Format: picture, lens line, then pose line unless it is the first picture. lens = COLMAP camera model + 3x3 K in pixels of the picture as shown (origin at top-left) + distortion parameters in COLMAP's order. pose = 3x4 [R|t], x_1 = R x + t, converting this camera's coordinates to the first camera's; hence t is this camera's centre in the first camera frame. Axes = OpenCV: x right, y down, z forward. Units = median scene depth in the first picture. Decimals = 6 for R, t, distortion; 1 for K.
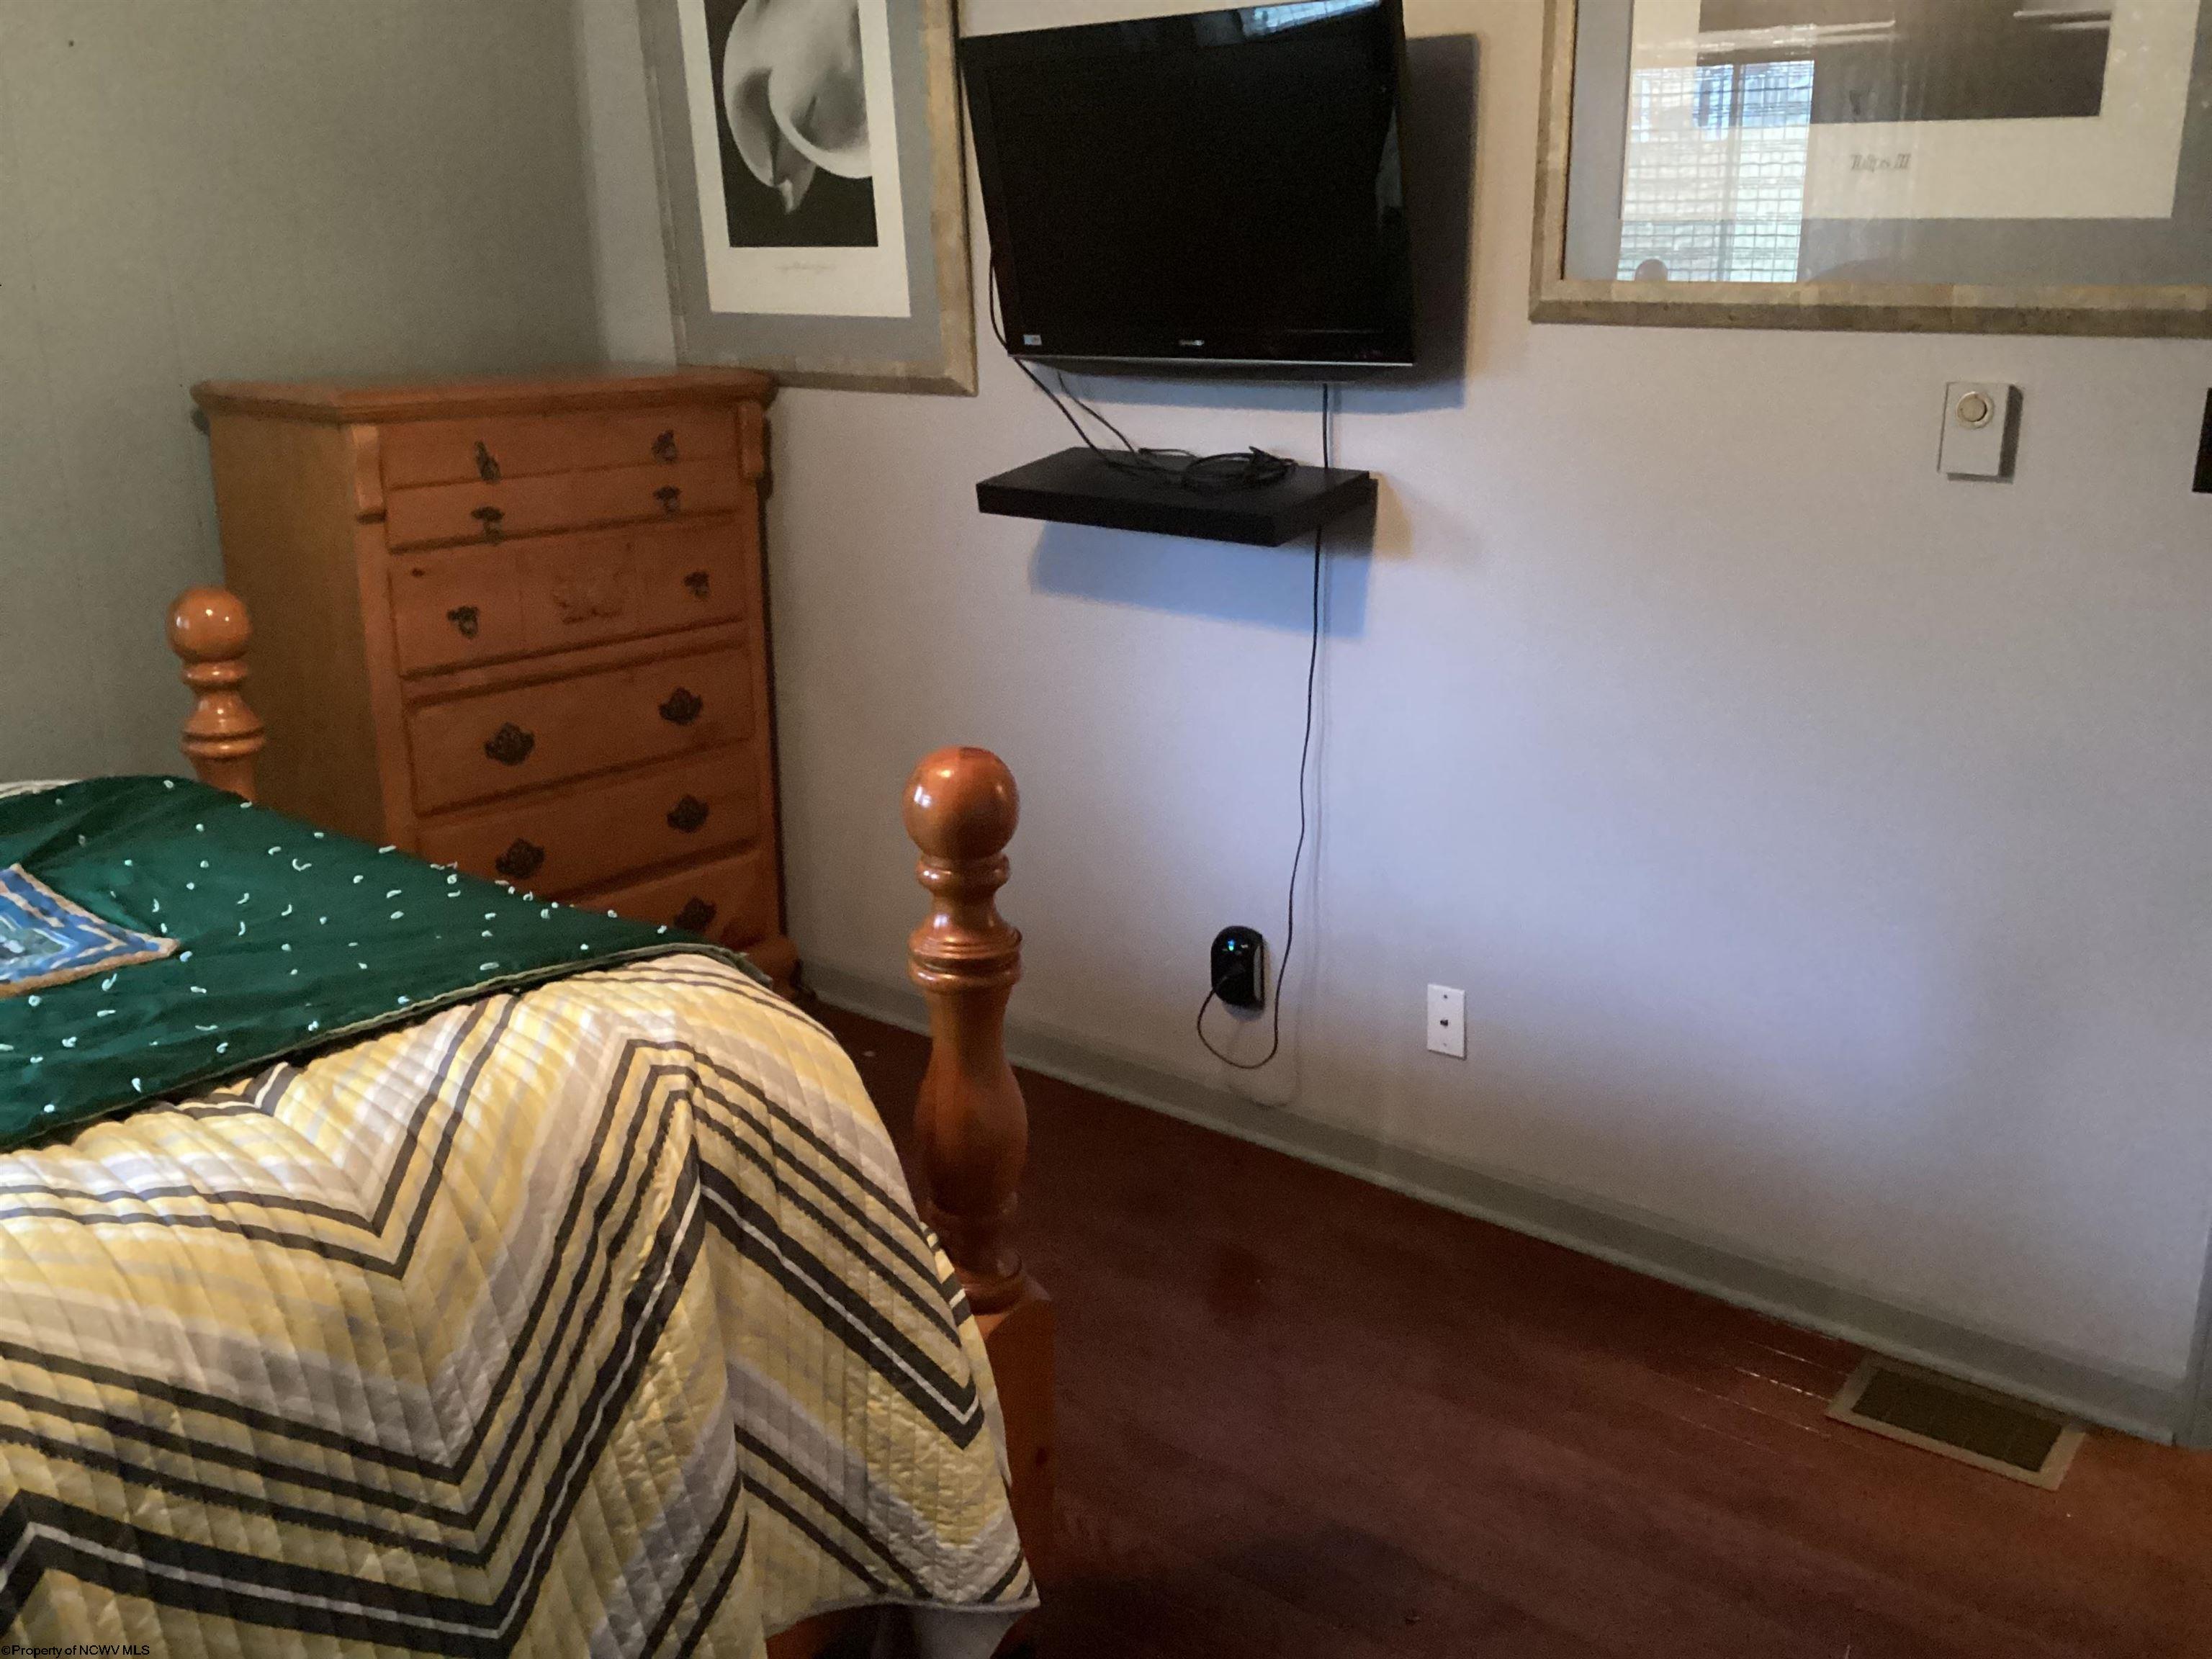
lens RADIAL K [[1946.3, 0, 1117.8], [0, 1946.3, 820.4], [0, 0, 1]] dist [-0.008294, -0.050278]
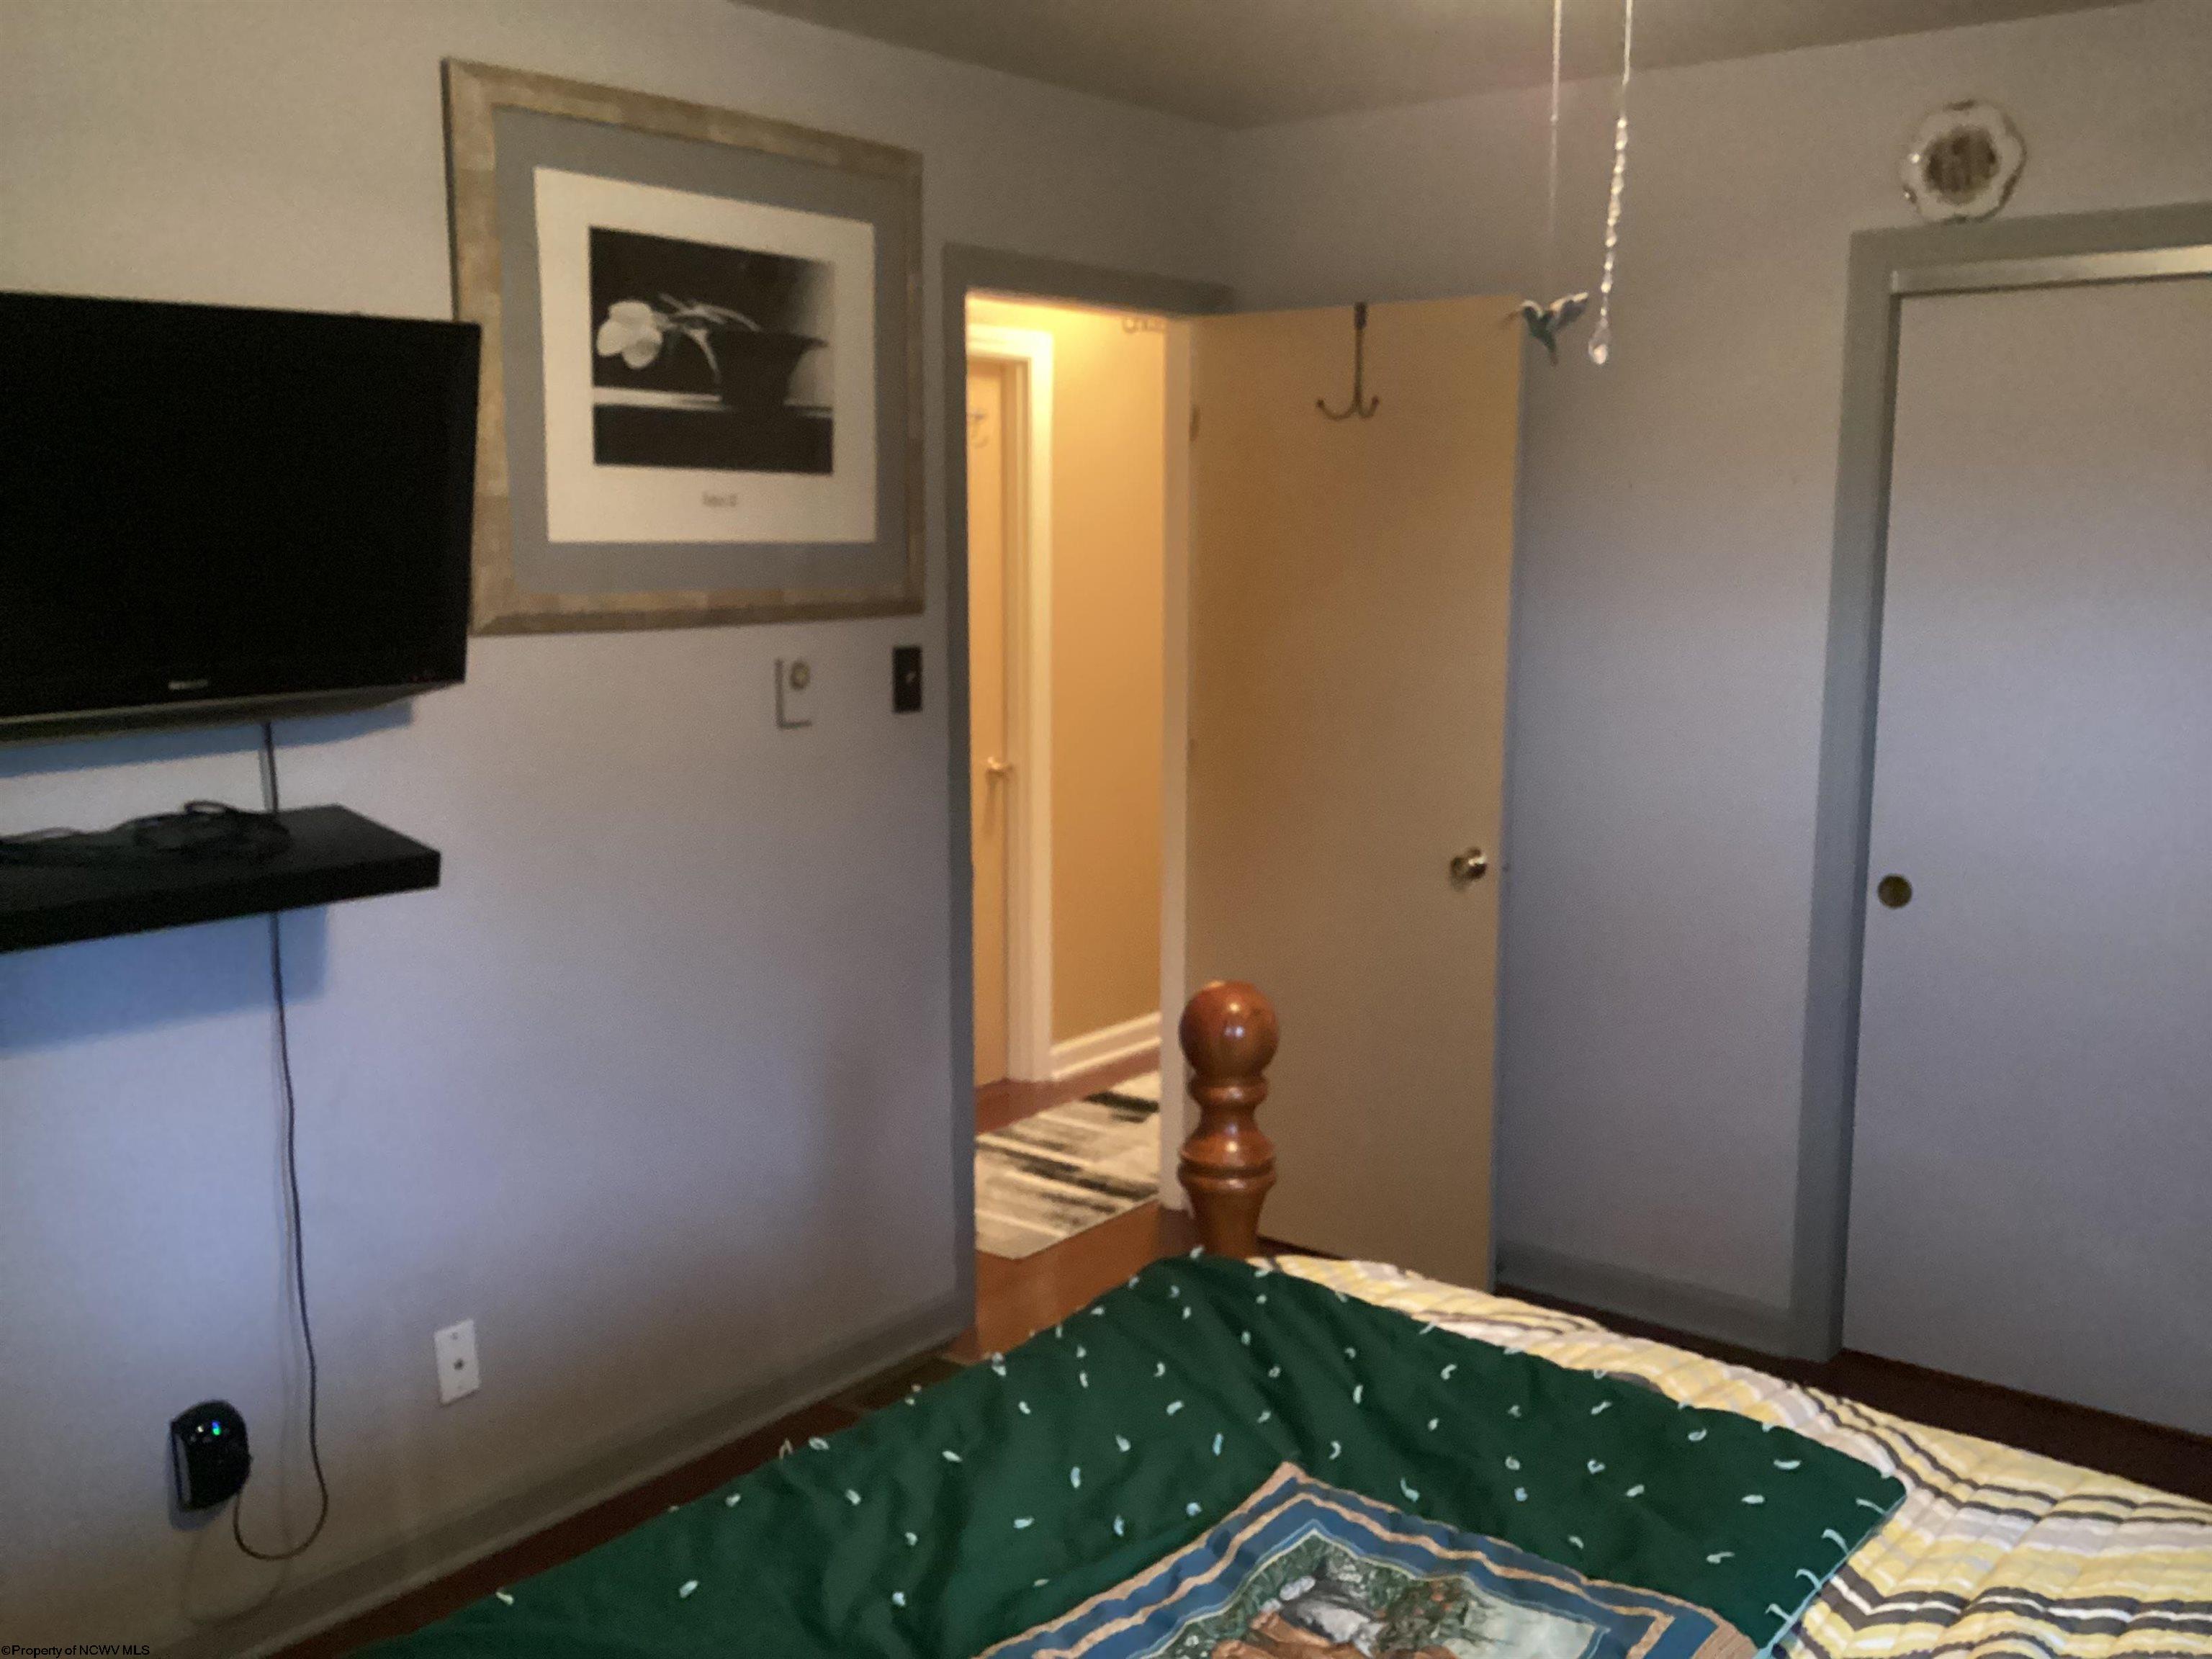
lens RADIAL K [[1946.3, 0, 1120.0], [0, 1946.3, 835.5], [0, 0, 1]] dist [-0.008294, -0.050278]
pose [[-0.011733, -0.132002, 0.991180, -0.759480], [0.297531, 0.945889, 0.129493, -0.170439], [-0.954640, 0.296426, 0.028176, 0.612844]]
